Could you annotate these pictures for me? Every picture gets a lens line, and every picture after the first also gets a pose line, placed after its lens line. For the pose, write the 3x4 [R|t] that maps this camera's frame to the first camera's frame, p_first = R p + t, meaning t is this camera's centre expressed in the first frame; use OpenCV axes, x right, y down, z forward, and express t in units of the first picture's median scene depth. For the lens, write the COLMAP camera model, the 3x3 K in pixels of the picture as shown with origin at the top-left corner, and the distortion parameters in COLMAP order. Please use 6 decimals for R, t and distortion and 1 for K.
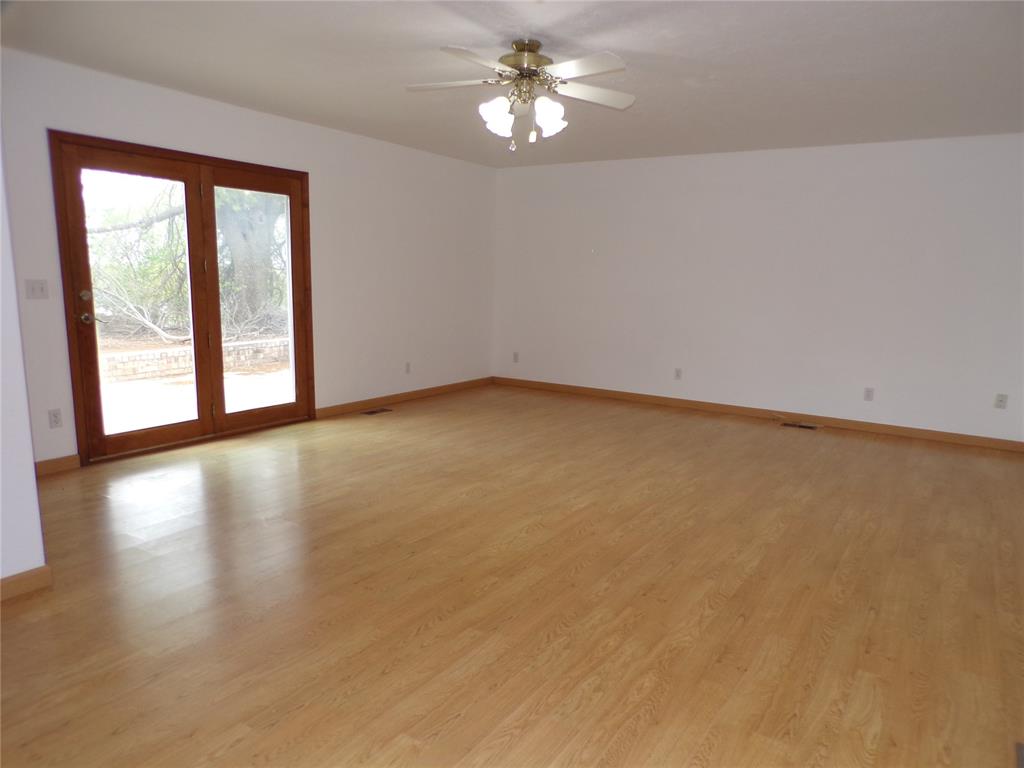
lens RADIAL K [[700.7, 0, 517.0], [0, 700.7, 388.0], [0, 0, 1]] dist [0.002652, 0.004707]
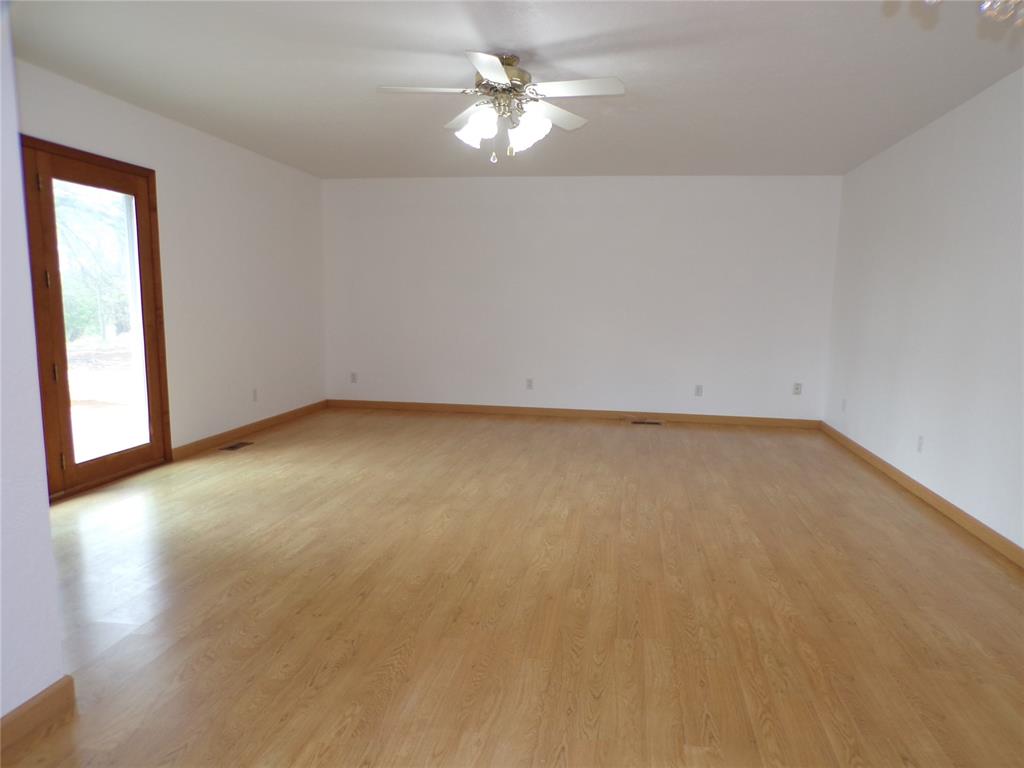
lens RADIAL K [[700.7, 0, 517.0], [0, 700.7, 388.0], [0, 0, 1]] dist [0.002652, 0.004707]
pose [[0.914884, -0.061027, 0.399077, -0.275801], [0.071035, 0.997420, -0.010322, -0.005842], [-0.397418, 0.037792, 0.916859, 0.063008]]
